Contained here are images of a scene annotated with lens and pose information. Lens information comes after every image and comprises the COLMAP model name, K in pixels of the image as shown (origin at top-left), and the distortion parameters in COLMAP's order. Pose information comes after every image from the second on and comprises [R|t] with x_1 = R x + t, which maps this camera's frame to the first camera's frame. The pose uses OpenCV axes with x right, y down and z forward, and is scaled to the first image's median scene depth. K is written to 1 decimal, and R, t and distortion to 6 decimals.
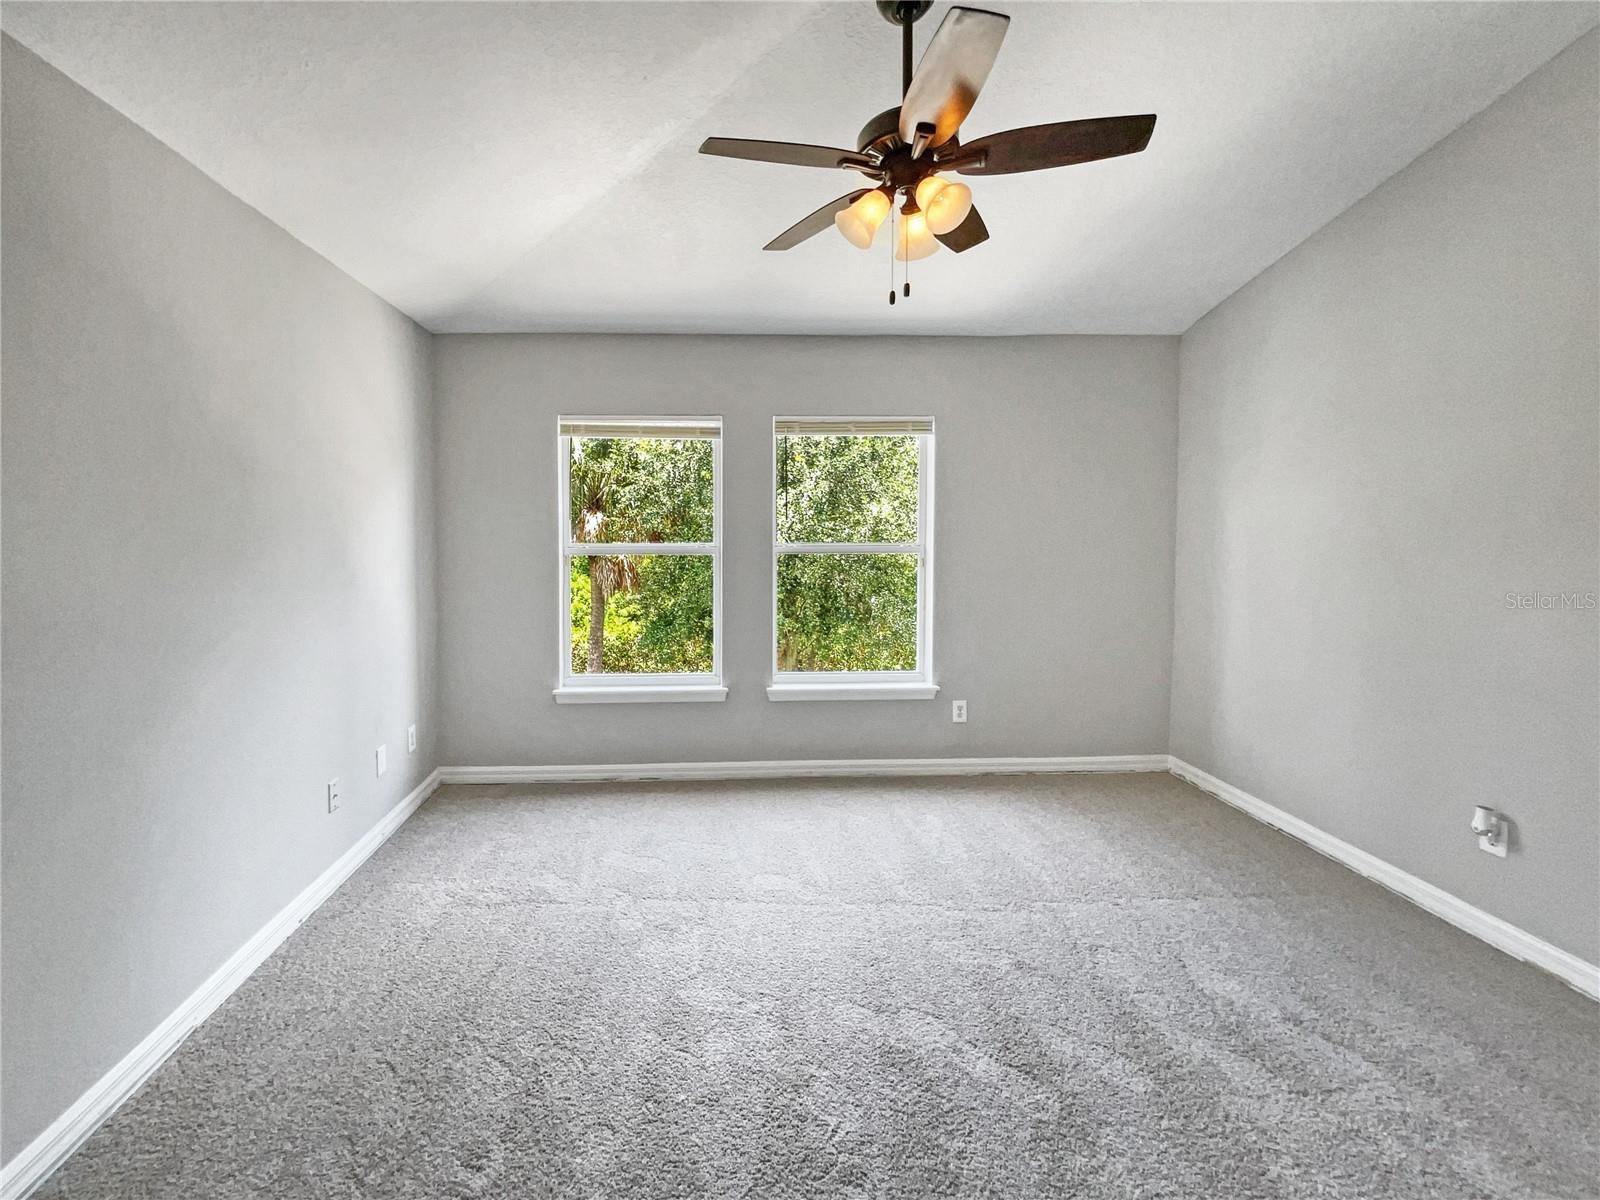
lens RADIAL K [[715.5, 0, 796.2], [0, 715.5, 595.5], [0, 0, 1]] dist [-0.003552, 0.002164]
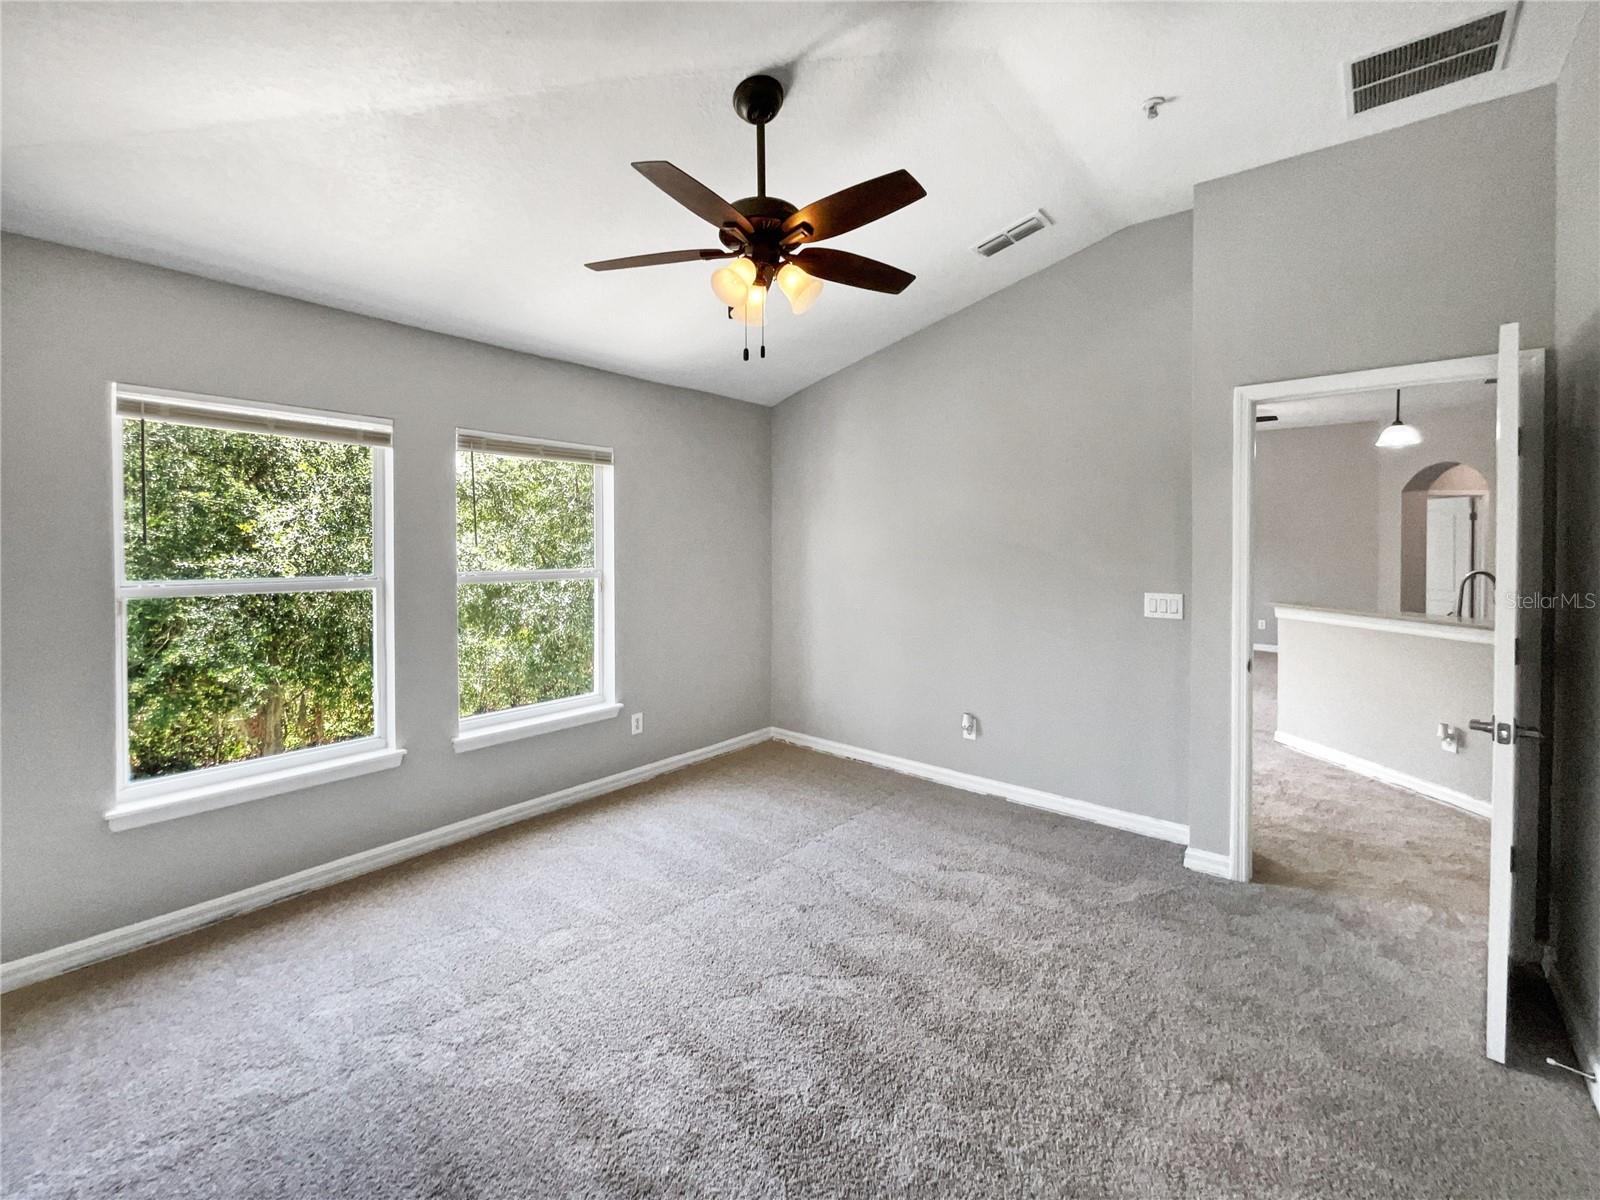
lens RADIAL K [[664.1, 0, 809.8], [0, 664.1, 598.3], [0, 0, 1]] dist [-0.003465, 0.000309]
pose [[0.667535, -0.053813, 0.742631, -0.433733], [0.070103, 0.997497, 0.009267, -0.023330], [-0.741271, 0.045875, 0.669636, 0.169628]]
